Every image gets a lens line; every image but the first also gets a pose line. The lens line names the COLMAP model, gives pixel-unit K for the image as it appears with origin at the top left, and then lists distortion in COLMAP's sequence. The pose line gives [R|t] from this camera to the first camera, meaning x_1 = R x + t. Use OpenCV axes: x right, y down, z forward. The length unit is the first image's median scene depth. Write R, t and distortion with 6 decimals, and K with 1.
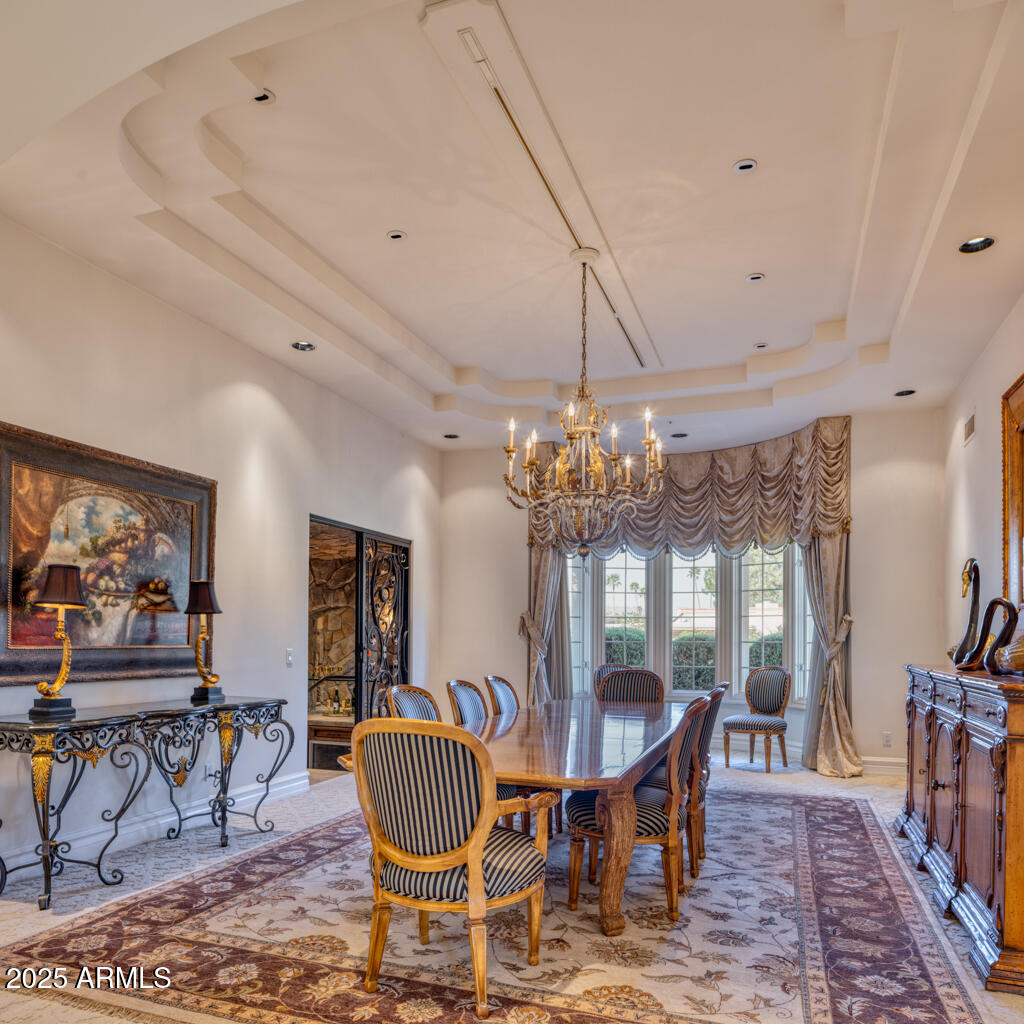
lens RADIAL K [[735.8, 0, 512.0], [0, 735.8, 512.0], [0, 0, 1]] dist [-0.001495, -0.000216]
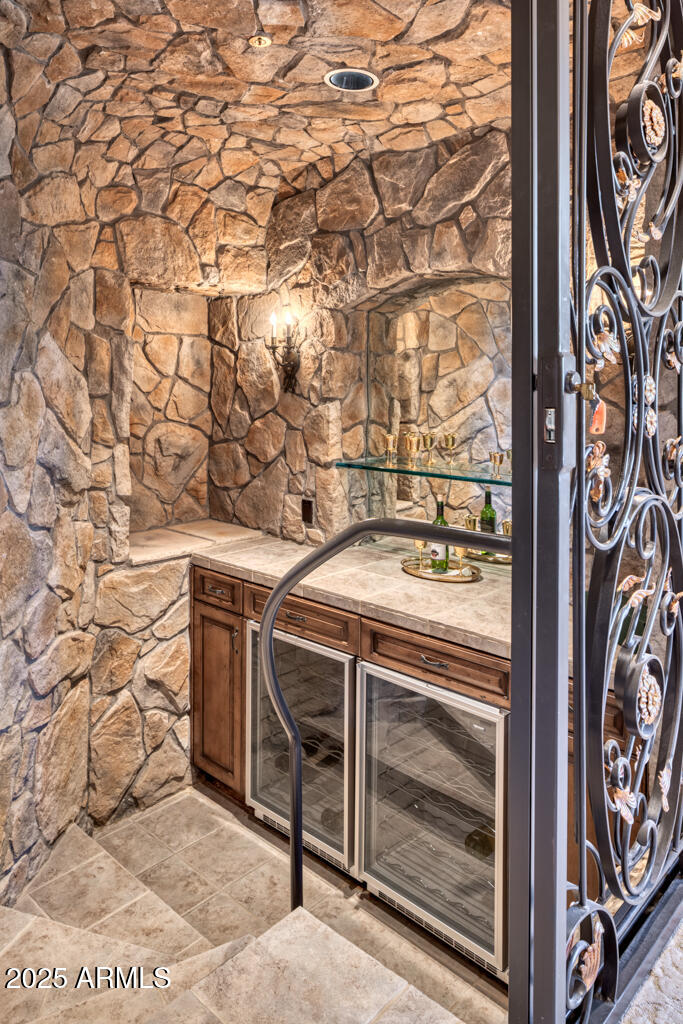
lens RADIAL K [[701.9, 0, 341.5], [0, 701.9, 512.0], [0, 0, 1]] dist [0.000137, -0.000147]
pose [[0.923085, 0.068291, -0.378485, -0.139989], [0.067867, 0.939741, 0.335082, 0.117104], [0.378562, -0.334996, 0.862826, 0.627577]]
